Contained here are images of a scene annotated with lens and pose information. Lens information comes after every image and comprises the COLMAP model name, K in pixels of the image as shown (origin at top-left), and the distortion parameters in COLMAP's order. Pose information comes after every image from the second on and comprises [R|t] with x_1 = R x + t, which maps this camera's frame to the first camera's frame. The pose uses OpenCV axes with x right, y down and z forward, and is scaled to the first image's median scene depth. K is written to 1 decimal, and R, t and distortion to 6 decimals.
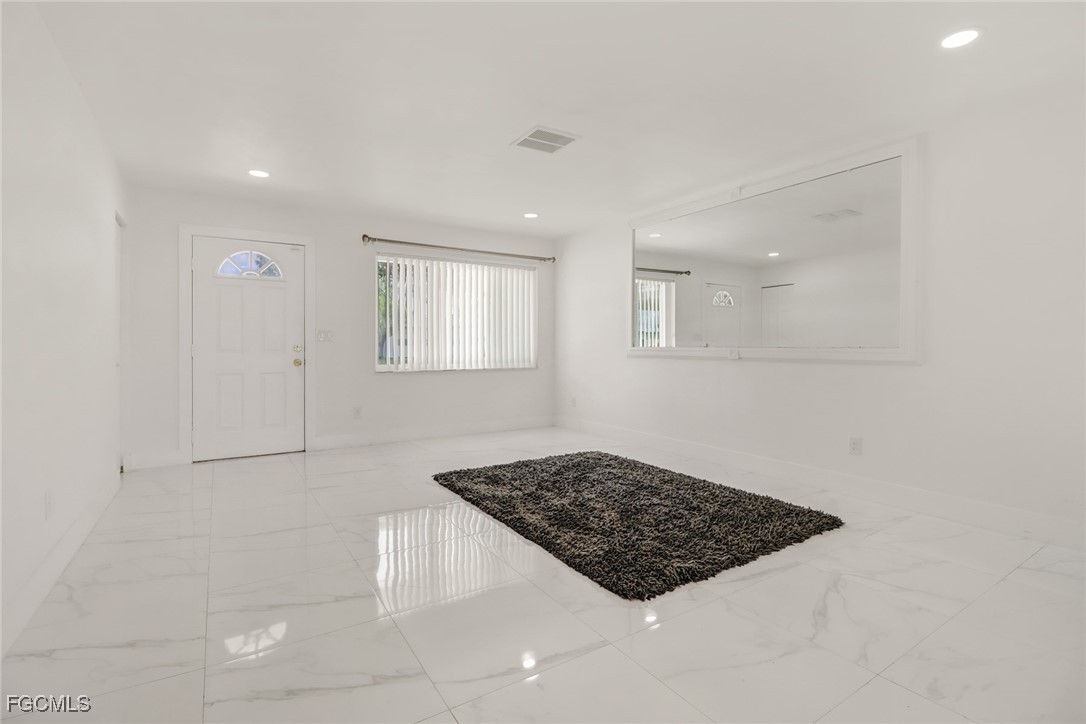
lens RADIAL K [[516.1, 0, 547.4], [0, 516.1, 343.4], [0, 0, 1]] dist [-0.009210, -0.000749]
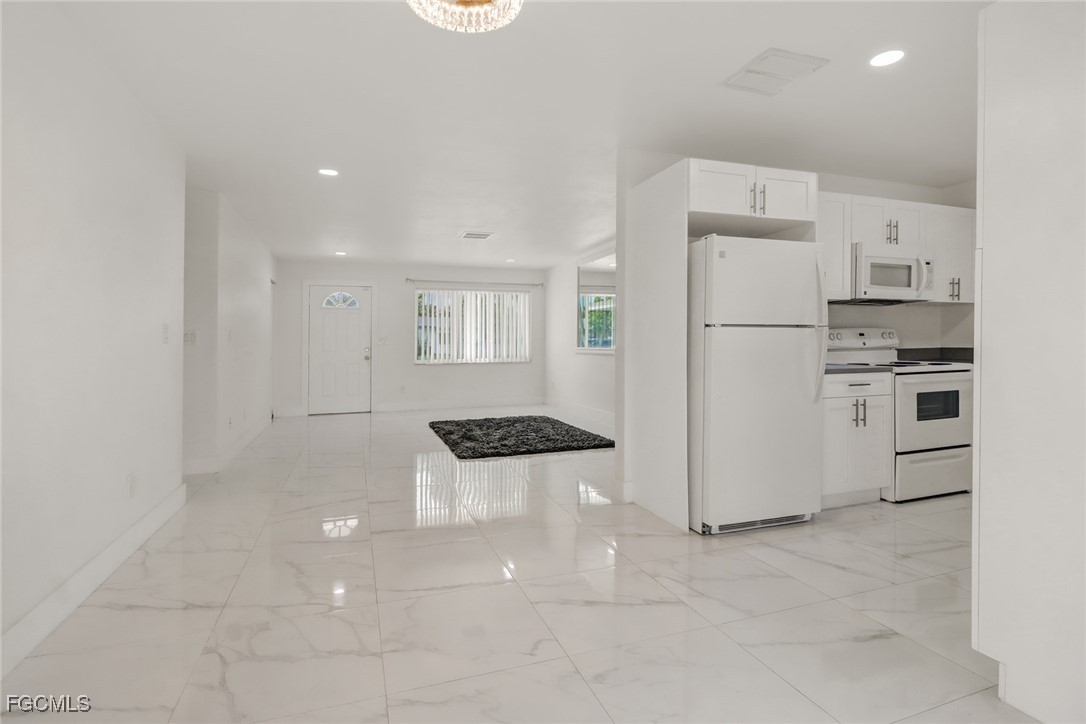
lens RADIAL K [[544.4, 0, 544.1], [0, 544.4, 323.7], [0, 0, 1]] dist [0.045652, -0.000343]
pose [[0.975163, -0.011668, -0.221182, 0.425964], [0.005730, 0.999606, -0.027470, -0.019586], [0.221416, 0.025520, 0.974845, -0.546693]]
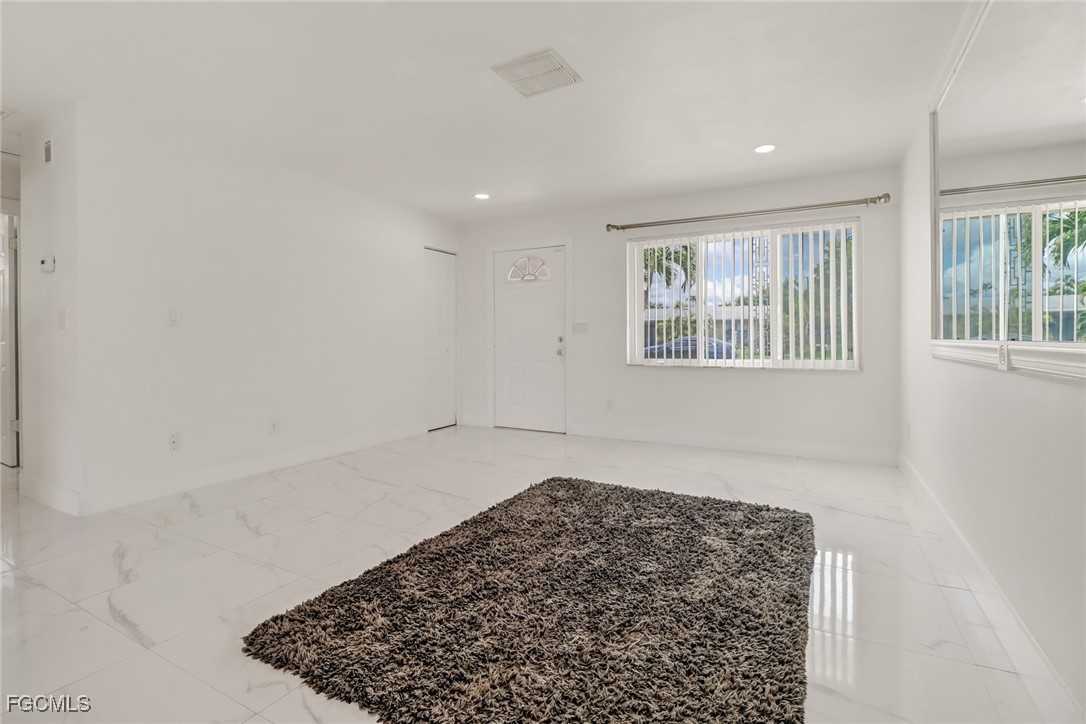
lens RADIAL K [[544.4, 0, 544.1], [0, 544.4, 323.7], [0, 0, 1]] dist [0.045652, -0.000343]
pose [[0.491259, -0.020283, -0.870778, 0.475080], [0.001884, 0.999751, -0.022224, 0.001494], [0.871012, 0.009277, 0.491175, 0.368915]]
